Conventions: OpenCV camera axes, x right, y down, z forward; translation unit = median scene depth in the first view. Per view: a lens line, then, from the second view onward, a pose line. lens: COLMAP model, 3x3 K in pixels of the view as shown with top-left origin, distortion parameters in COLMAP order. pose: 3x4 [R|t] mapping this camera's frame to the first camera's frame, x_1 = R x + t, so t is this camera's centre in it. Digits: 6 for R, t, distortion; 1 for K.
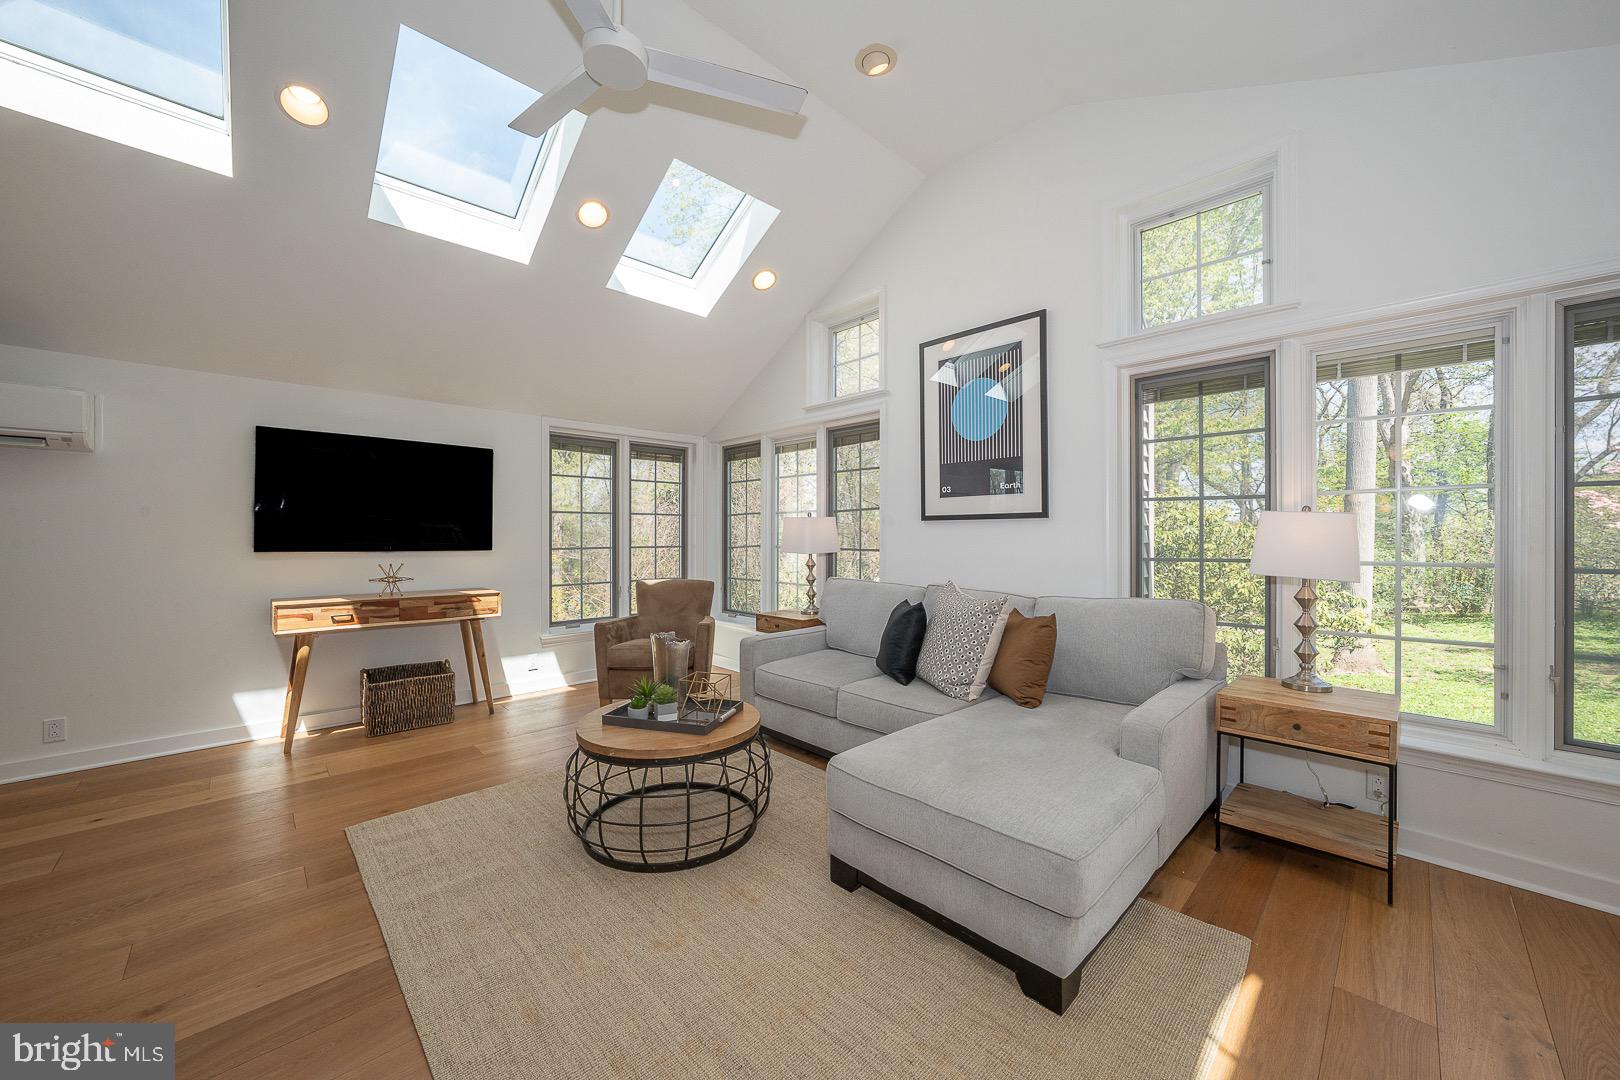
lens RADIAL K [[604.5, 0, 805.4], [0, 604.5, 546.2], [0, 0, 1]] dist [0.000229, 0.000103]
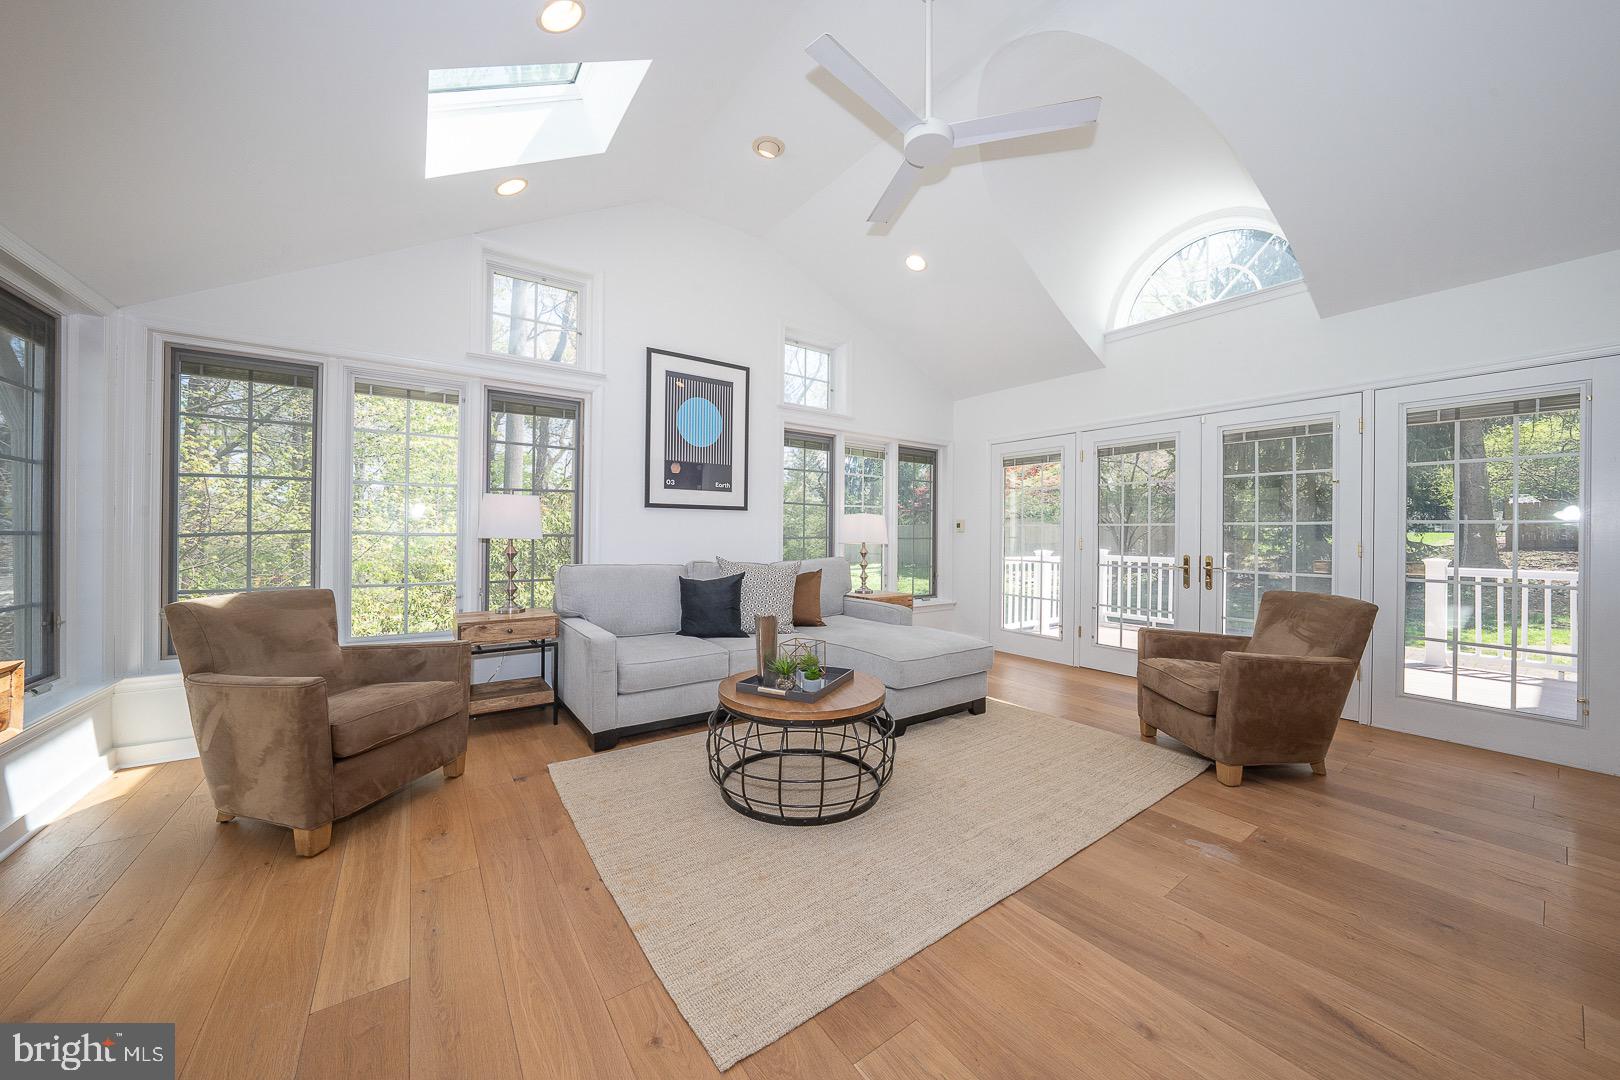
lens RADIAL K [[553.3, 0, 809.6], [0, 553.3, 534.5], [0, 0, 1]] dist [-0.013773, 0.000241]
pose [[0.155087, -0.002149, 0.987898, -0.812029], [0.006280, 0.999980, 0.001189, 0.008000], [-0.987881, 0.006019, 0.155098, 0.594663]]
